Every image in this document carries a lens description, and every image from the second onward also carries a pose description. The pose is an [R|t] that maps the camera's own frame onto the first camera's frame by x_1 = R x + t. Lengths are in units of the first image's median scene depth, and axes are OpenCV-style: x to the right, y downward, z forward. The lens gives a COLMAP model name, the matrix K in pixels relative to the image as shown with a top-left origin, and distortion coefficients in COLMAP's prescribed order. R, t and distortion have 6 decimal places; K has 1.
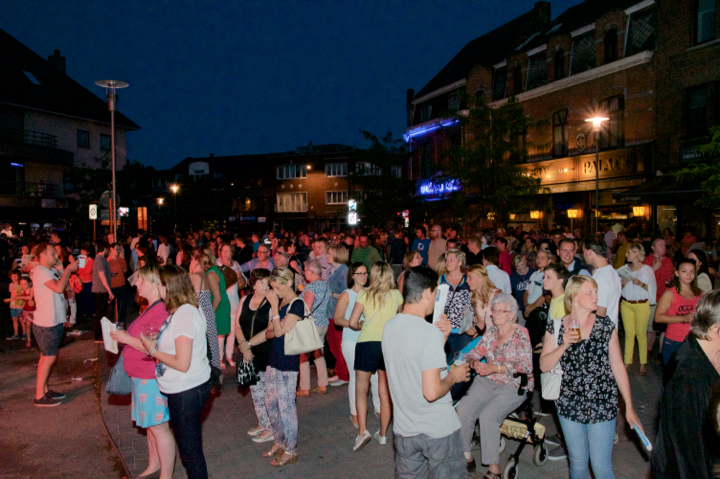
lens RADIAL K [[633.4, 0, 360.0], [0, 633.4, 239.5], [0, 0, 1]] dist [-0.012564, -0.008432]
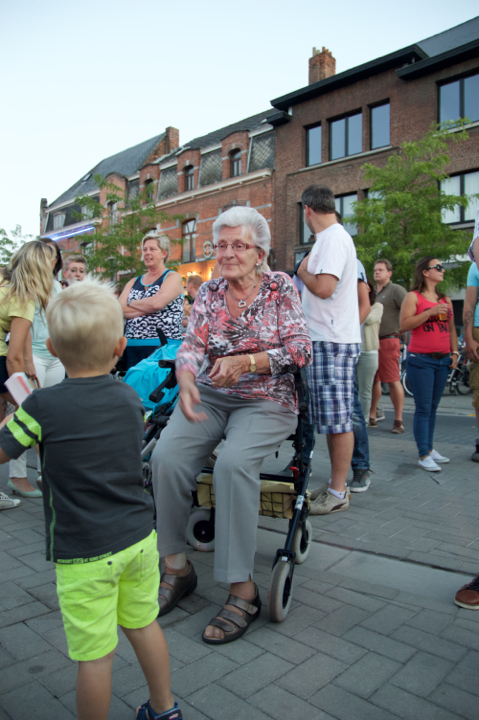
lens RADIAL K [[515.2, 0, 239.5], [0, 515.2, 360.0], [0, 0, 1]] dist [0.067582, -0.004804]
pose [[0.902472, 0.022843, 0.430143, 0.012975], [-0.021210, 0.999738, -0.008590, 0.046499], [-0.430226, -0.001371, 0.902720, 0.149116]]
